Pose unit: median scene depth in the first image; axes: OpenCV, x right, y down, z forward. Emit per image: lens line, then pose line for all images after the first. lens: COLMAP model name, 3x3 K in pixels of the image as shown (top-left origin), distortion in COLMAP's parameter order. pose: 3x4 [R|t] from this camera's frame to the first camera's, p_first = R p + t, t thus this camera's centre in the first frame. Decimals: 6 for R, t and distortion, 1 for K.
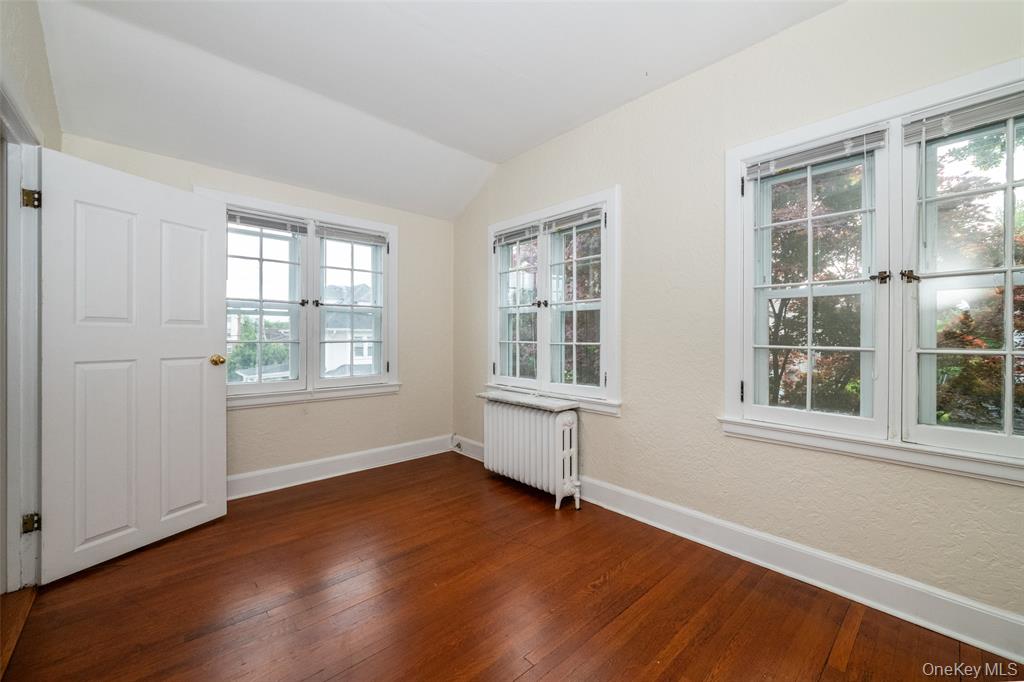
lens RADIAL K [[421.0, 0, 513.7], [0, 421.0, 332.7], [0, 0, 1]] dist [0.000499, 0.000036]
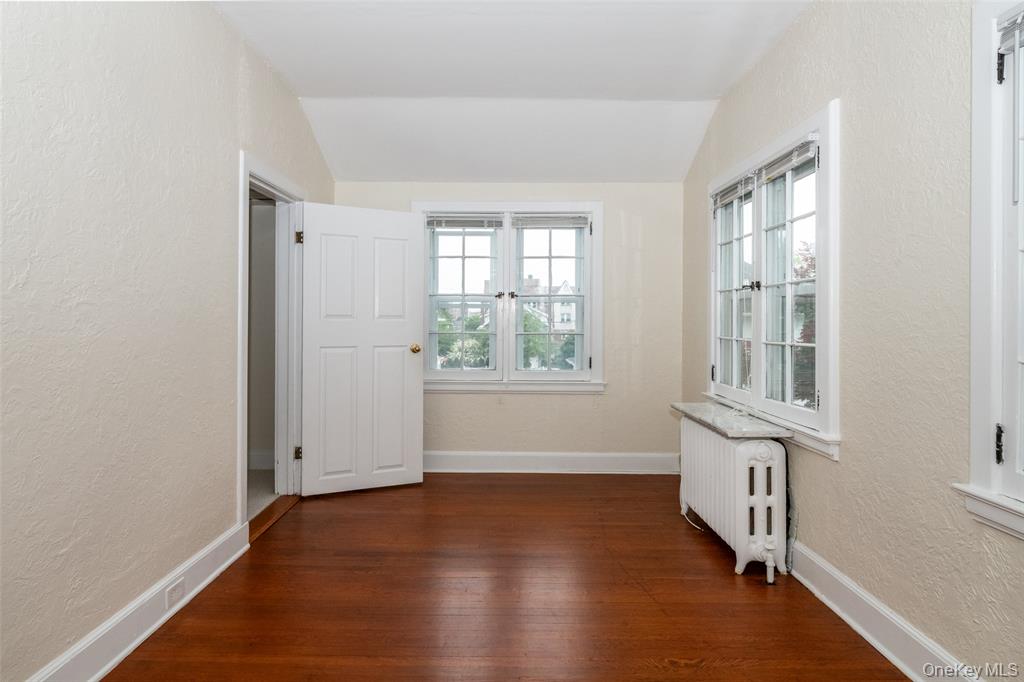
lens RADIAL K [[533.4, 0, 480.8], [0, 533.4, 317.2], [0, 0, 1]] dist [0.016099, 0.000213]
pose [[0.731291, -0.003273, -0.682058, 0.380371], [0.002532, 0.999995, -0.002083, -0.016803], [0.682061, -0.000204, 0.731295, 0.027887]]
